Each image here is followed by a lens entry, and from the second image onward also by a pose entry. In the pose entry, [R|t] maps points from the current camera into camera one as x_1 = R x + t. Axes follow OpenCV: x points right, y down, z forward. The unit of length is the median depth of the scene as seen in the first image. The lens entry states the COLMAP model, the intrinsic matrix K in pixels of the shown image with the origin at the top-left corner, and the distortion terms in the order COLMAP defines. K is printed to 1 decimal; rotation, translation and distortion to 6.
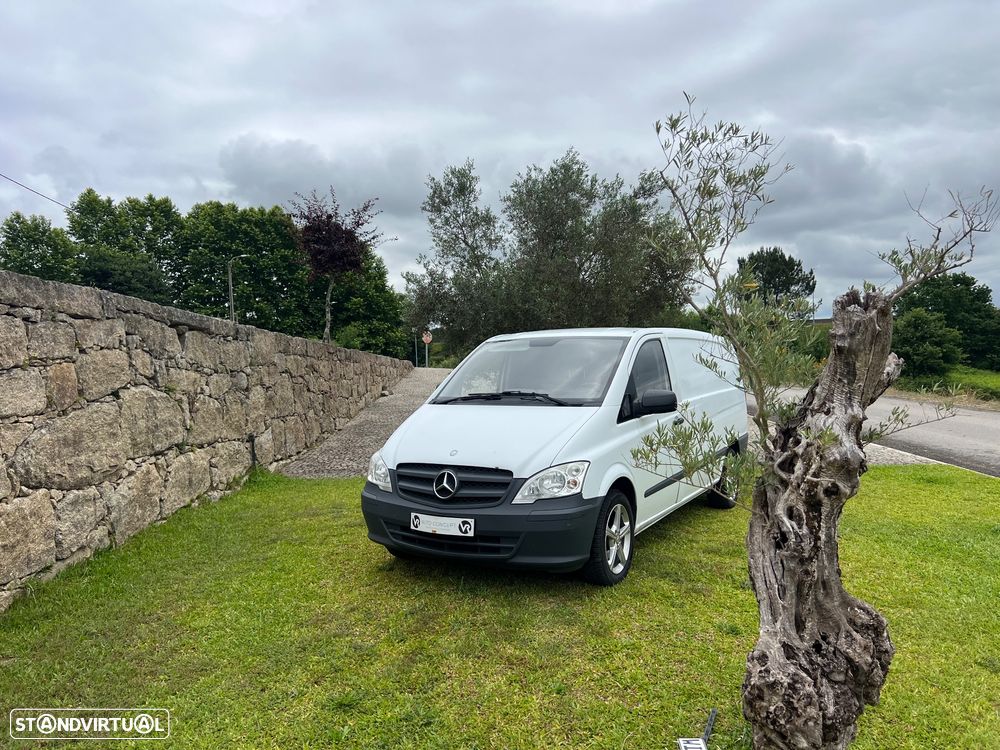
lens RADIAL K [[744.2, 0, 500.0], [0, 744.2, 375.0], [0, 0, 1]] dist [0.074109, -0.103548]
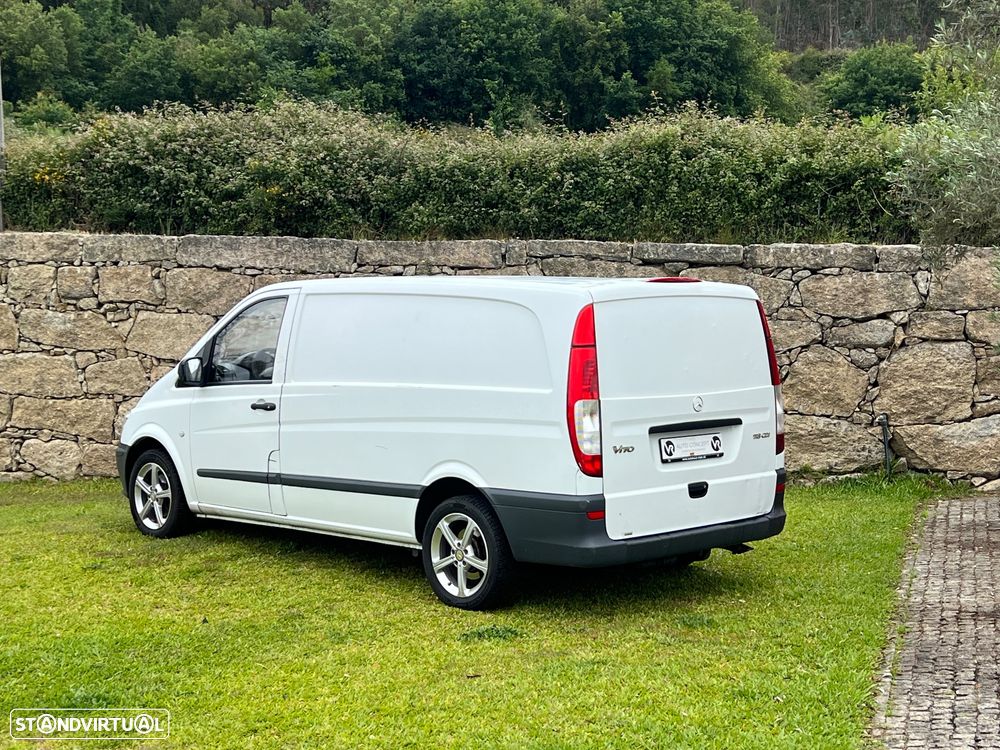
lens RADIAL K [[1553.2, 0, 505.7], [0, 1553.2, 402.8], [0, 0, 1]] dist [0.221968, -0.806206]
pose [[-0.269394, 0.087283, -0.959066, 1.692364], [-0.006670, 0.995691, 0.092490, -0.089559], [0.963007, 0.031313, -0.267652, 1.659008]]
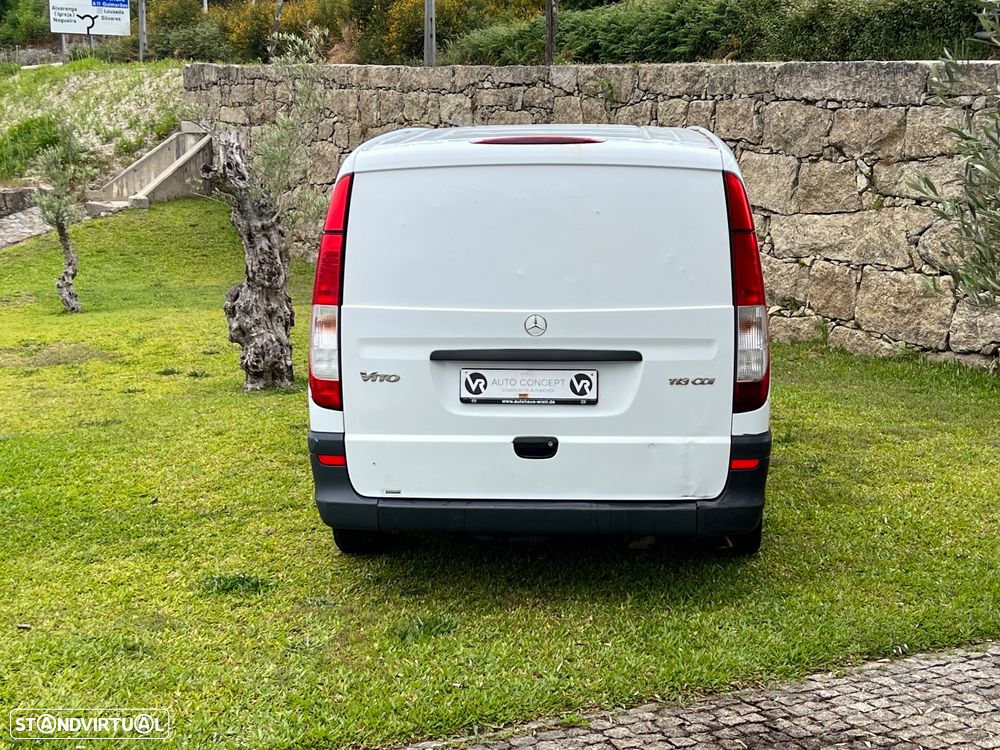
lens RADIAL K [[1552.1, 0, 517.5], [0, 1552.1, 404.9], [0, 0, 1]] dist [0.220180, -0.801784]
pose [[-0.889135, 0.104749, -0.445496, 0.768953], [0.012143, 0.978510, 0.205842, -0.108599], [0.457484, 0.177612, -0.871299, 2.274329]]
